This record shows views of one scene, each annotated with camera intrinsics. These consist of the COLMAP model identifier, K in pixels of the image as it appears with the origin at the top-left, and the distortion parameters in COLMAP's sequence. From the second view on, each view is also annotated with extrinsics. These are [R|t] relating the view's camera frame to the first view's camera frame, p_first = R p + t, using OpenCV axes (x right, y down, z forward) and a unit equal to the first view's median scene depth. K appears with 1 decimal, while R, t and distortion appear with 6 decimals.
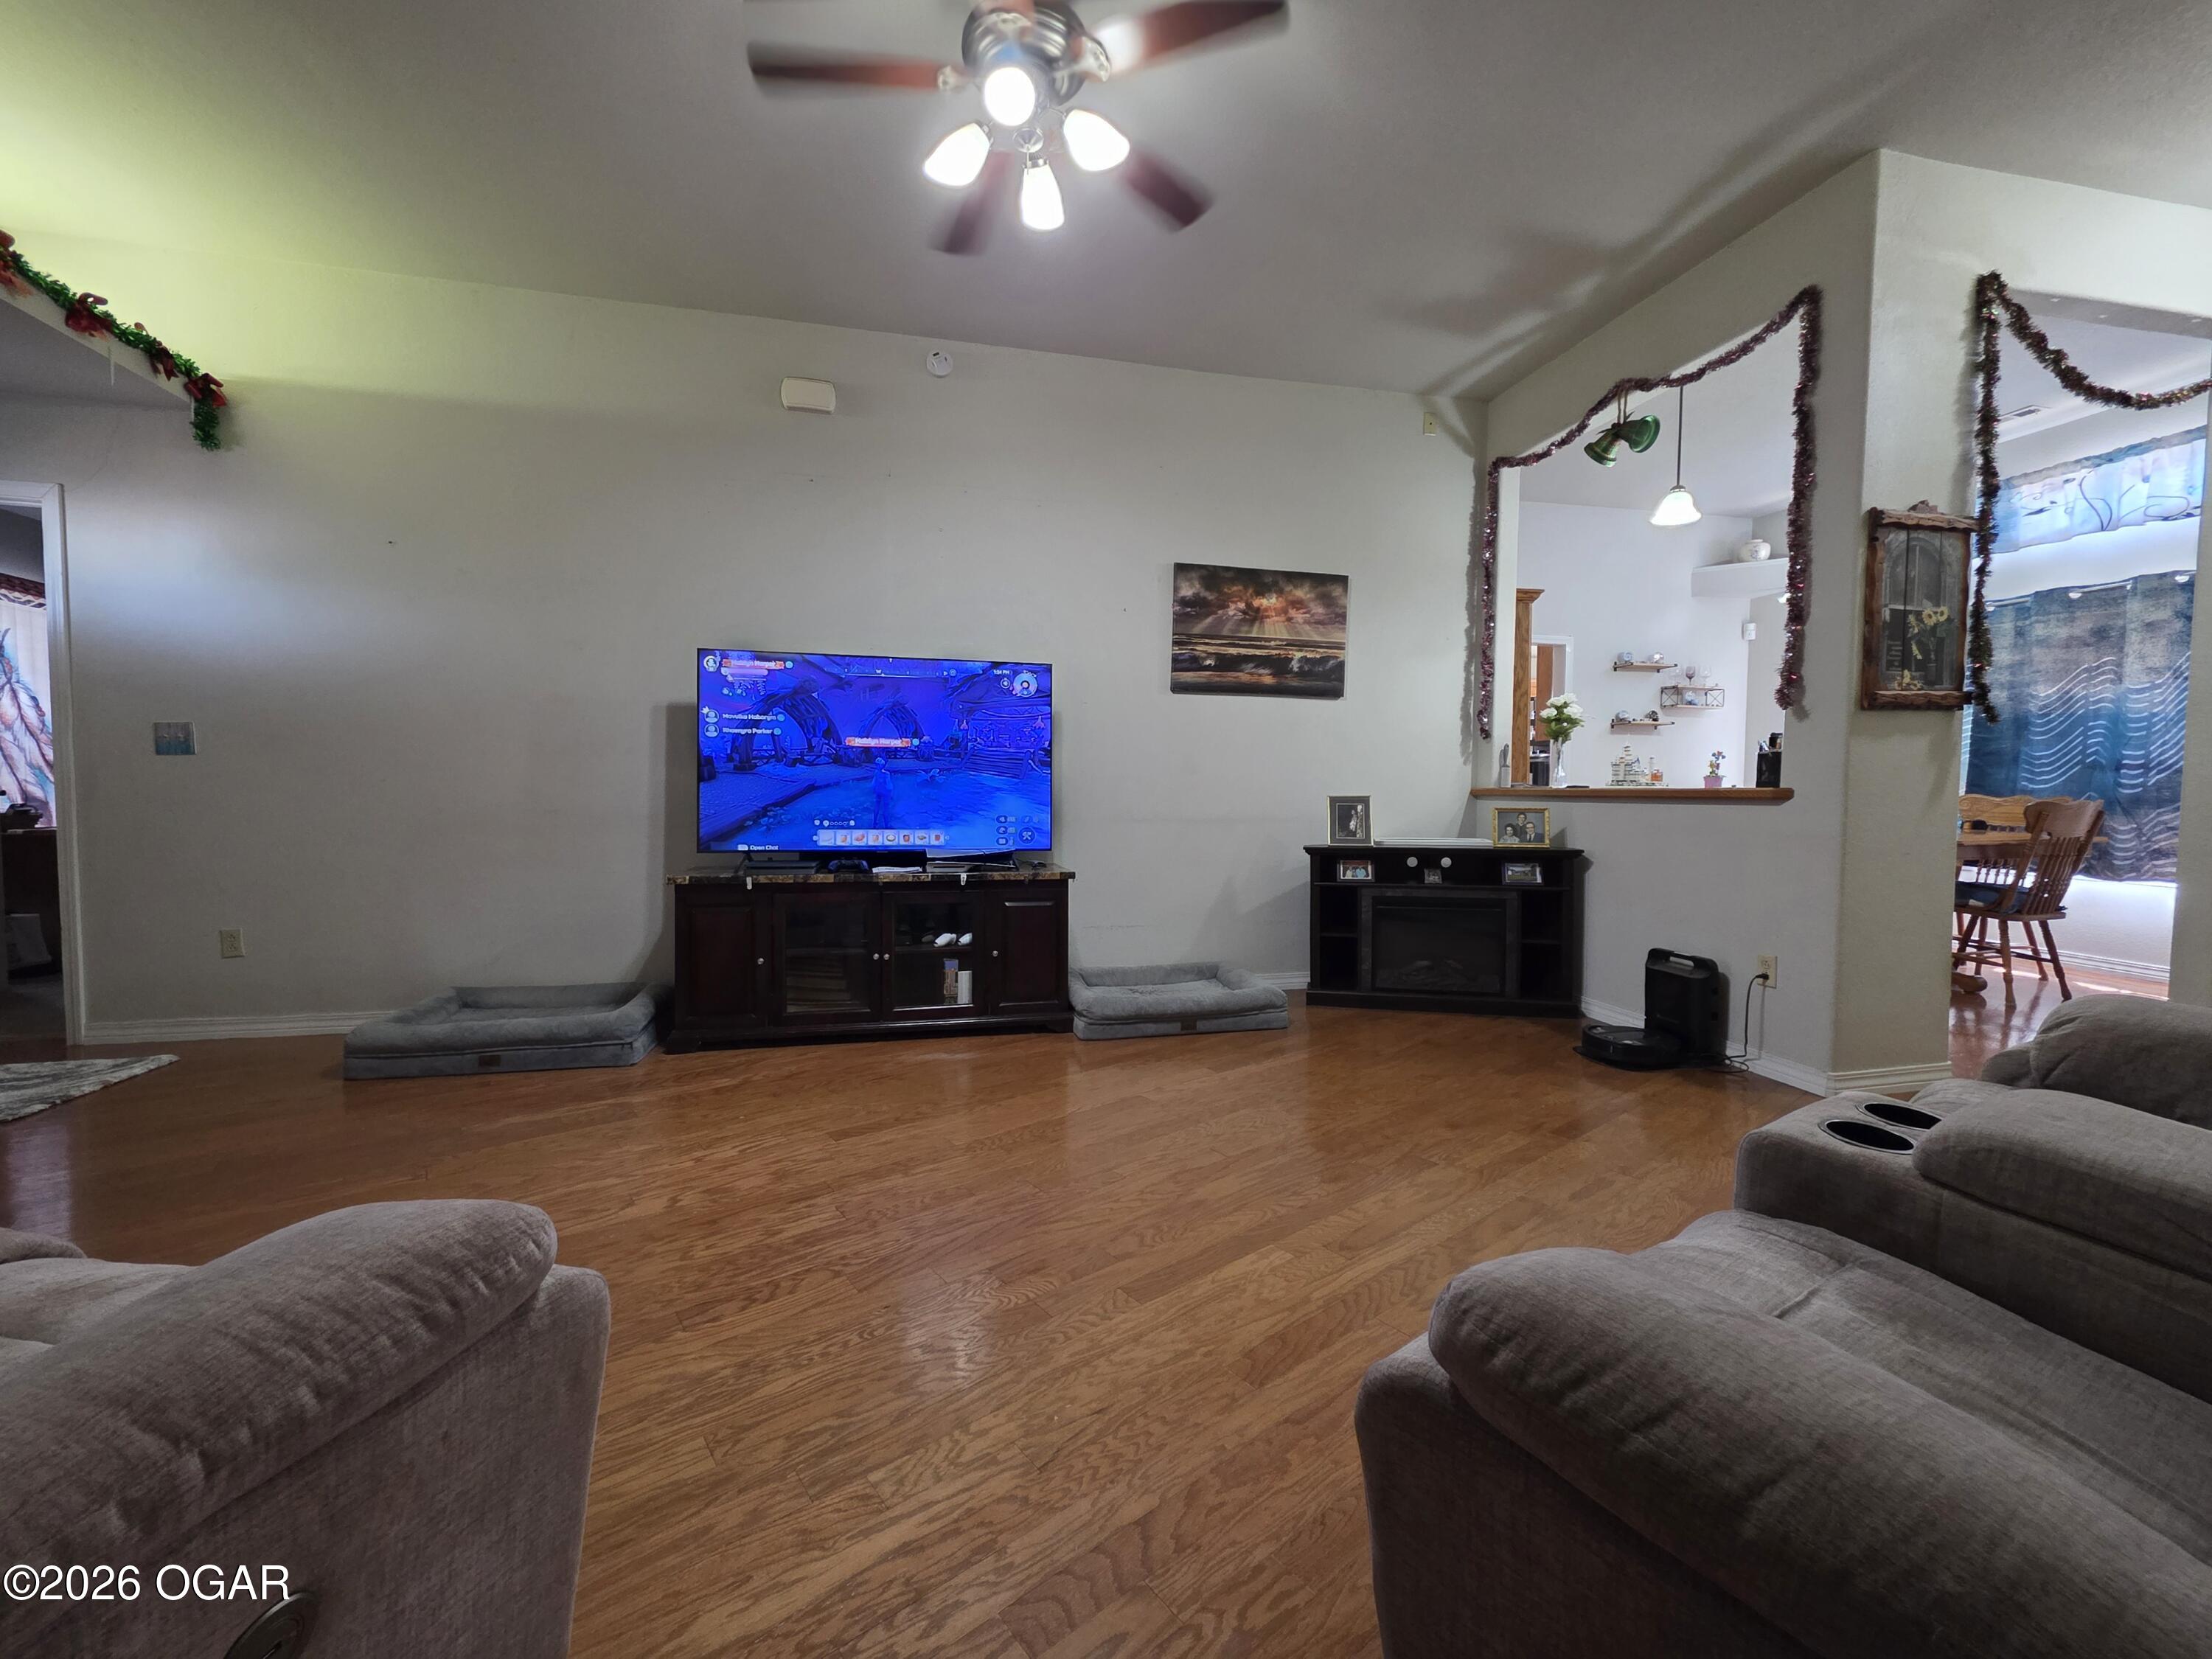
lens RADIAL K [[888.7, 0, 1113.3], [0, 888.7, 817.5], [0, 0, 1]] dist [-0.000441, 0.000366]
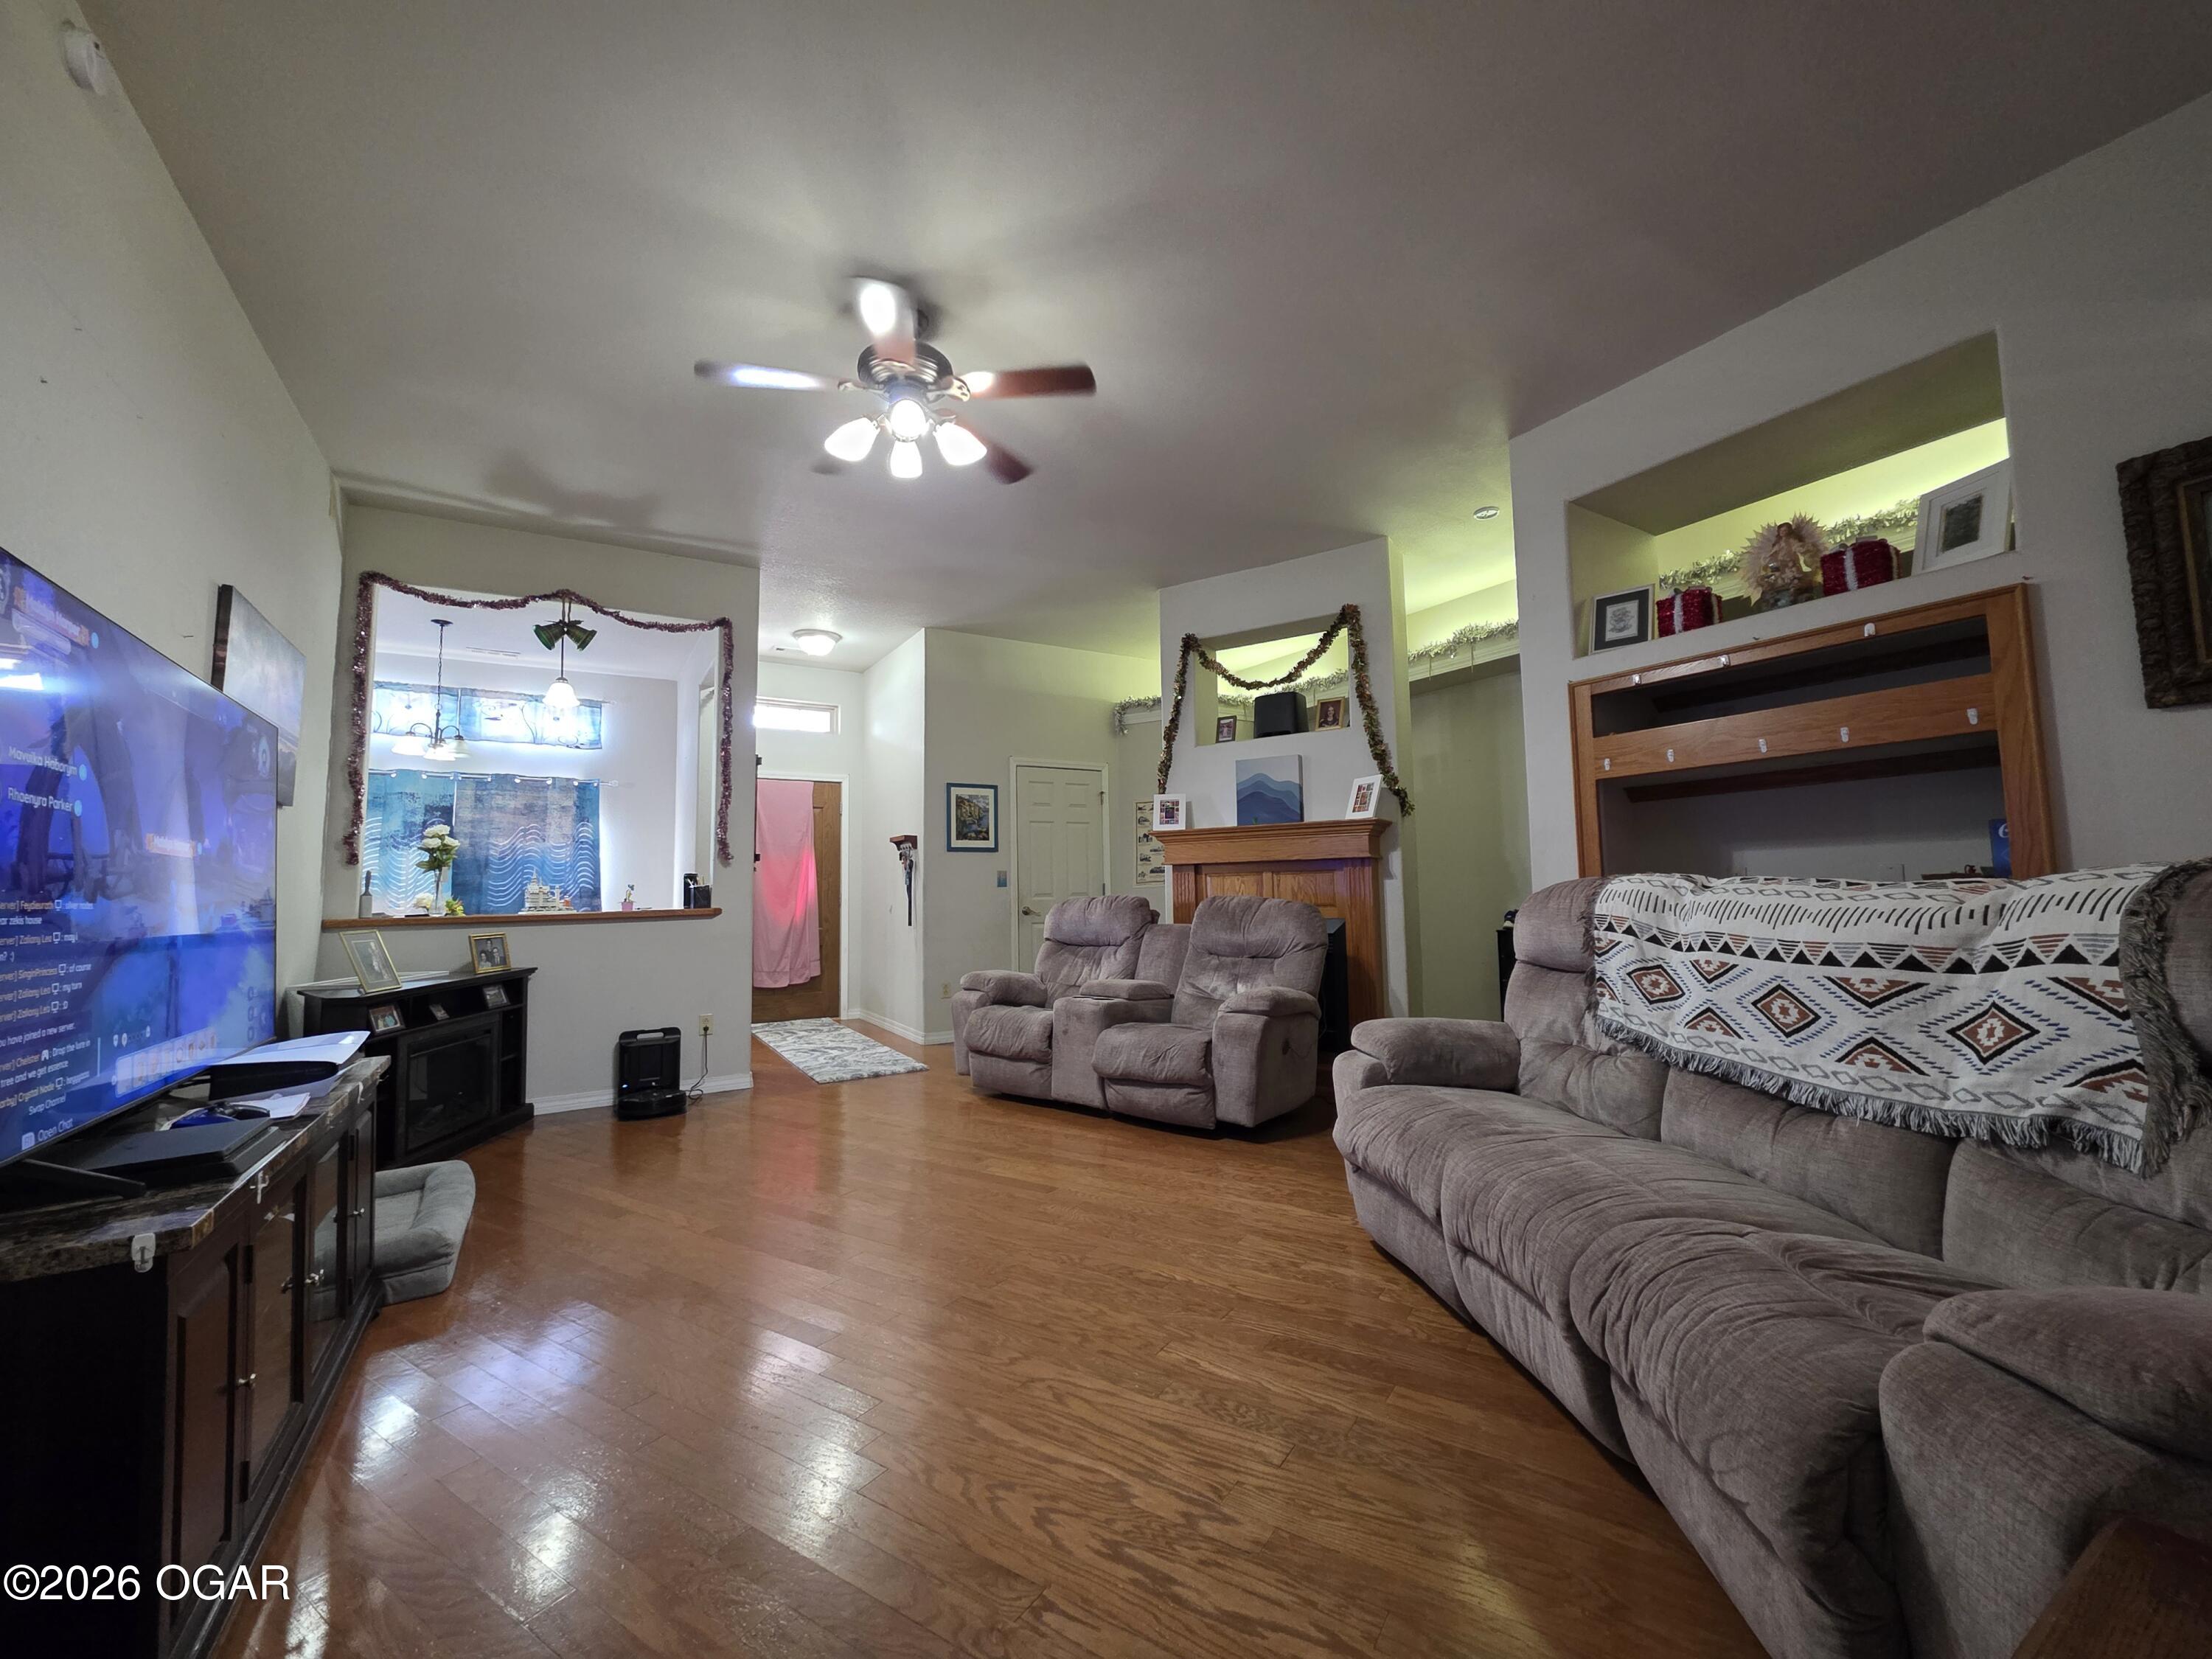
lens RADIAL K [[881.2, 0, 1101.3], [0, 881.2, 831.7], [0, 0, 1]] dist [-0.000487, -0.000037]
pose [[-0.307605, 0.065897, 0.949230, -0.859867], [0.052934, 0.997239, -0.052076, -0.044017], [-0.950041, 0.034227, -0.310244, 0.703813]]
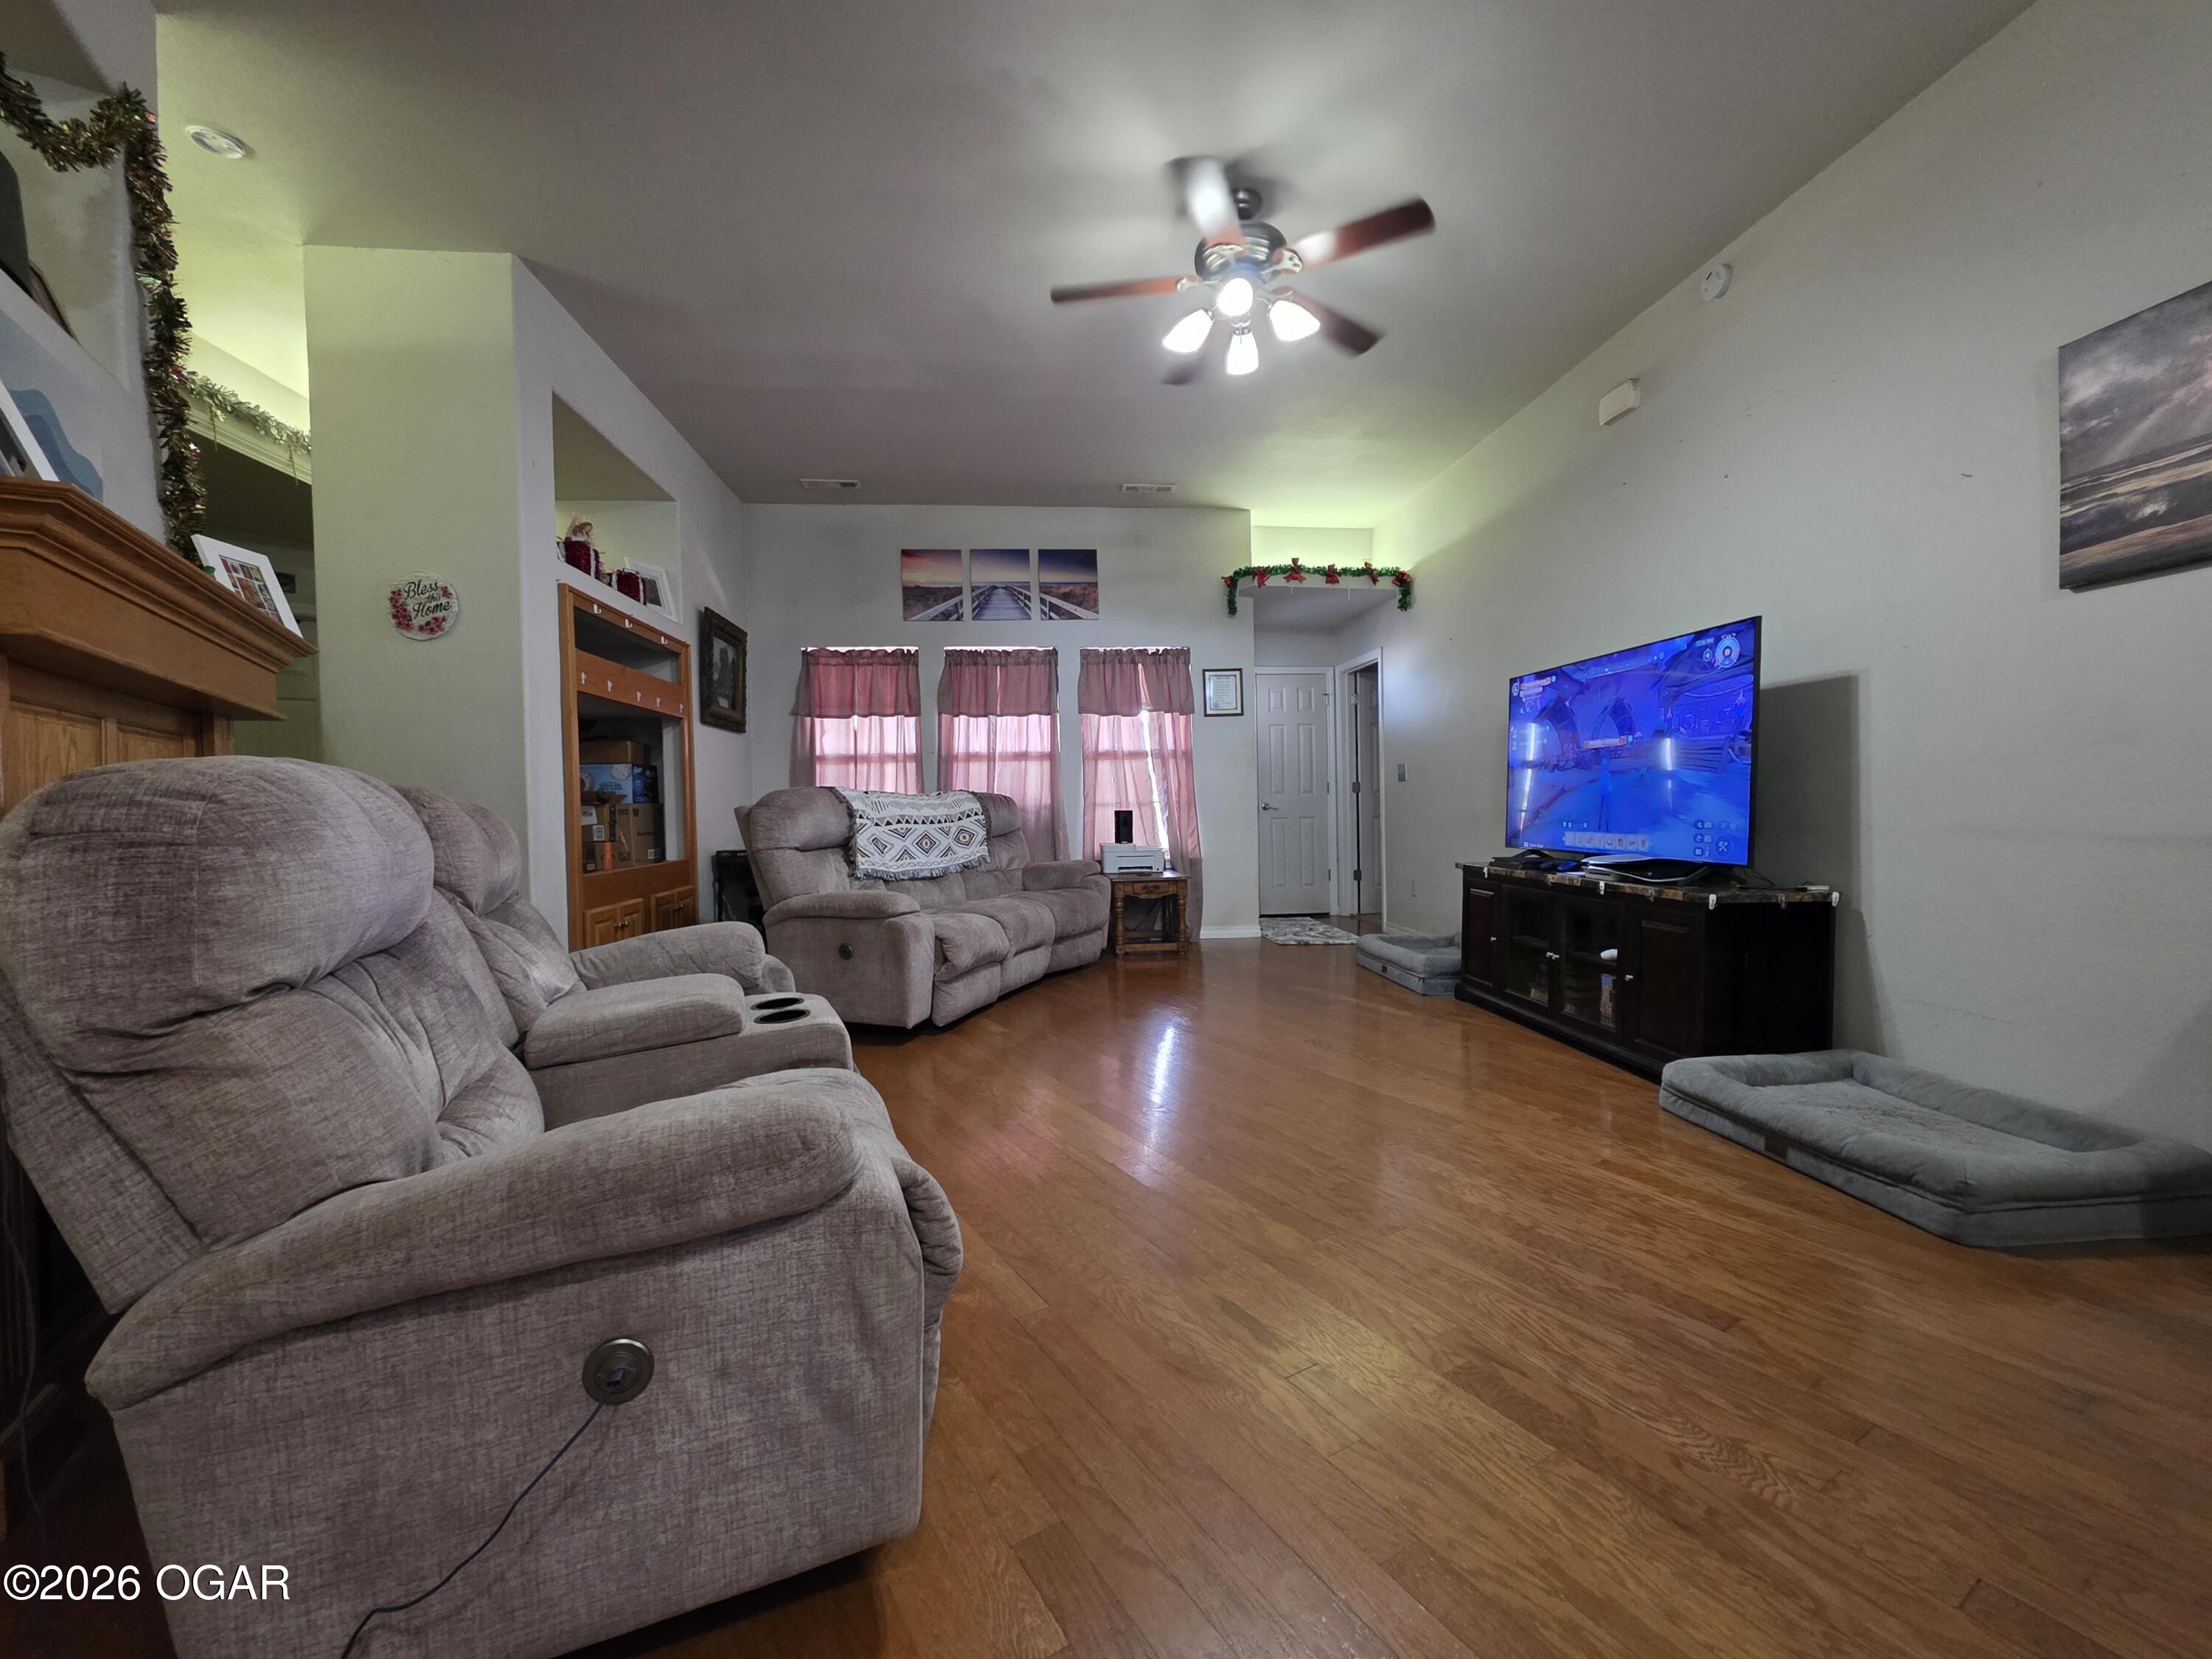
lens RADIAL K [[889.7, 0, 1107.1], [0, 889.7, 822.4], [0, 0, 1]] dist [0.000378, 0.000102]
pose [[-0.132280, 0.011975, -0.991140, 0.793703], [-0.020034, 0.999690, 0.014752, -0.001312], [0.991010, 0.021808, -0.131999, 0.607472]]
